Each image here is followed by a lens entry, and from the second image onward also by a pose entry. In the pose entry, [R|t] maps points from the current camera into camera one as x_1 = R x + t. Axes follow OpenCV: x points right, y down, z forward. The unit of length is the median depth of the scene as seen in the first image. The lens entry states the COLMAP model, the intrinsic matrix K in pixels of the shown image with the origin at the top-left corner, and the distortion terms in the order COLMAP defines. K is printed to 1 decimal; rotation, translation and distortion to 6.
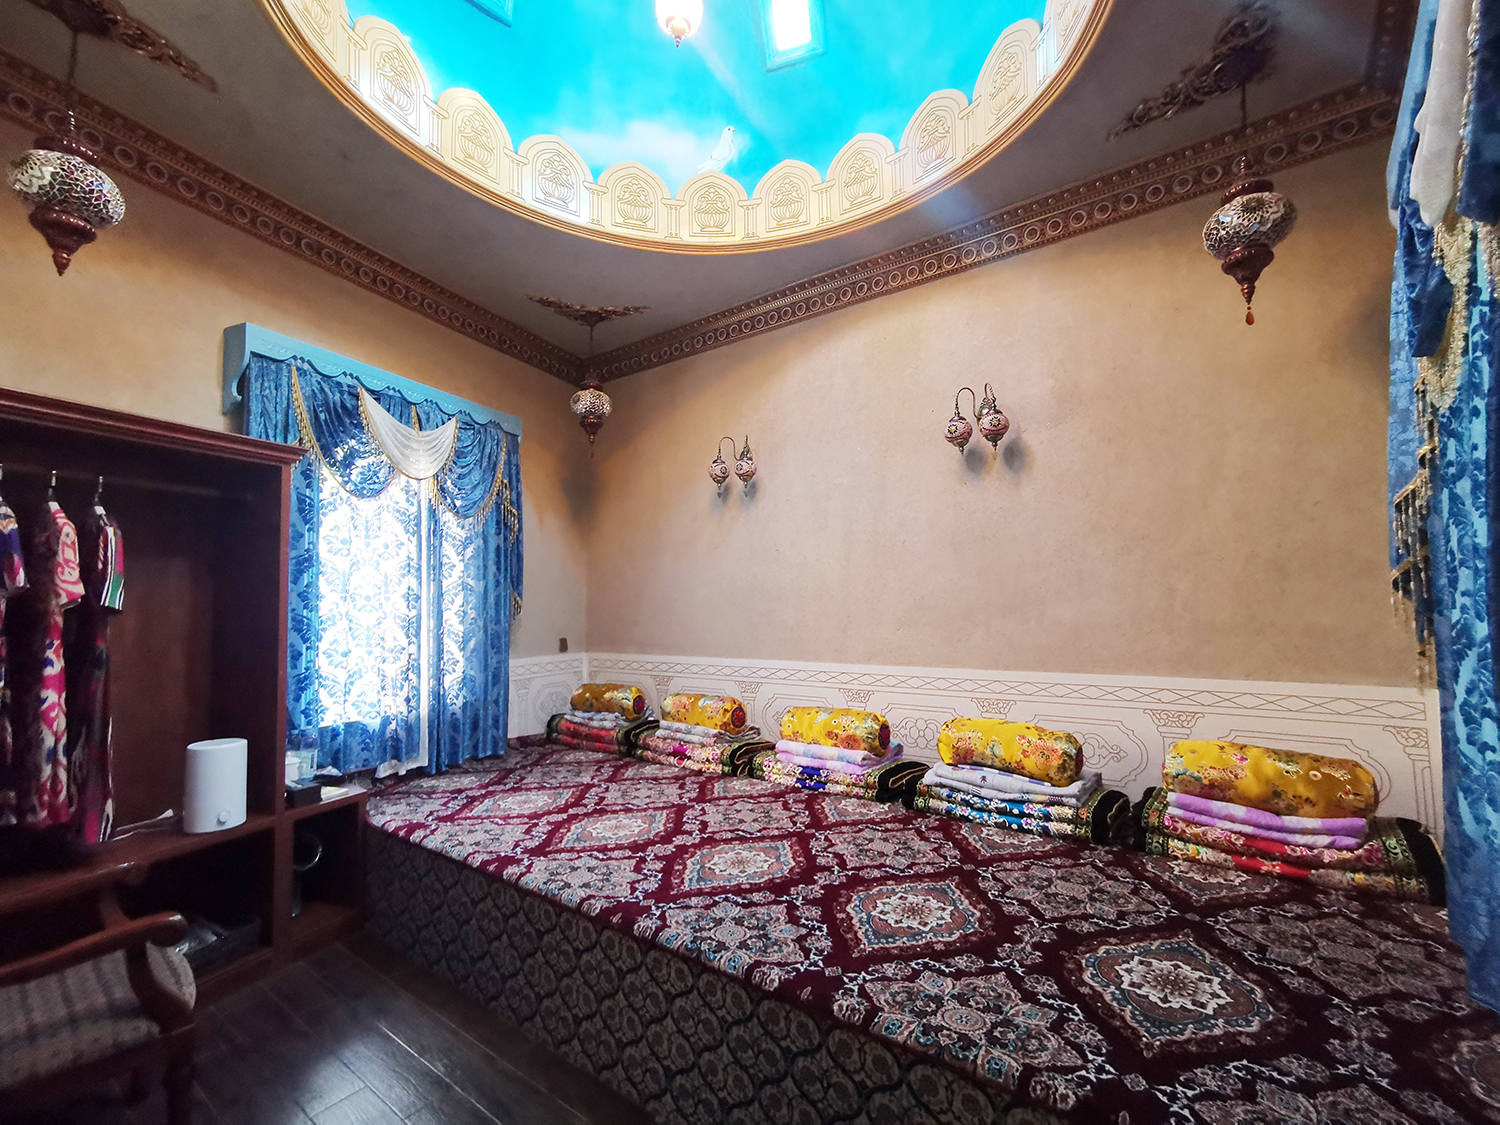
lens RADIAL K [[611.0, 0, 684.6], [0, 611.0, 572.7], [0, 0, 1]] dist [-0.000401, 0.003390]
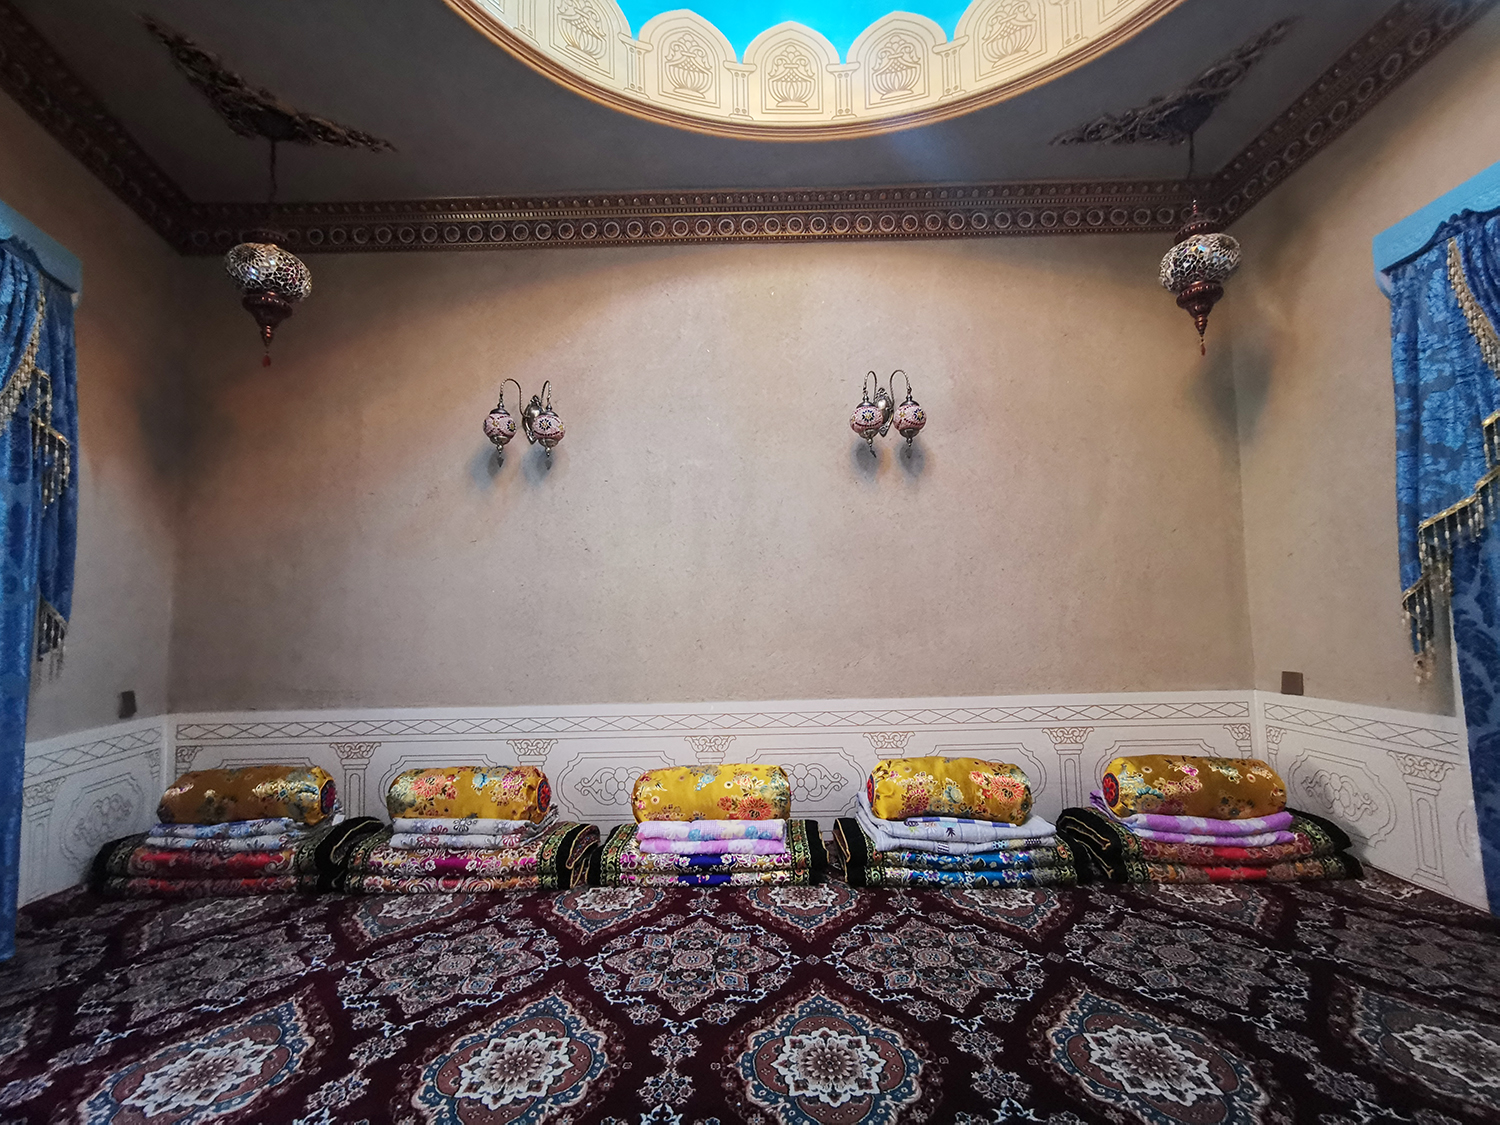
lens RADIAL K [[691.1, 0, 751.9], [0, 691.1, 567.9], [0, 0, 1]] dist [-0.002965, 0.009823]
pose [[0.795395, 0.043313, 0.604542, -0.251040], [-0.023543, 0.998898, -0.040591, 0.017888], [-0.605634, 0.018053, 0.795538, 0.326877]]
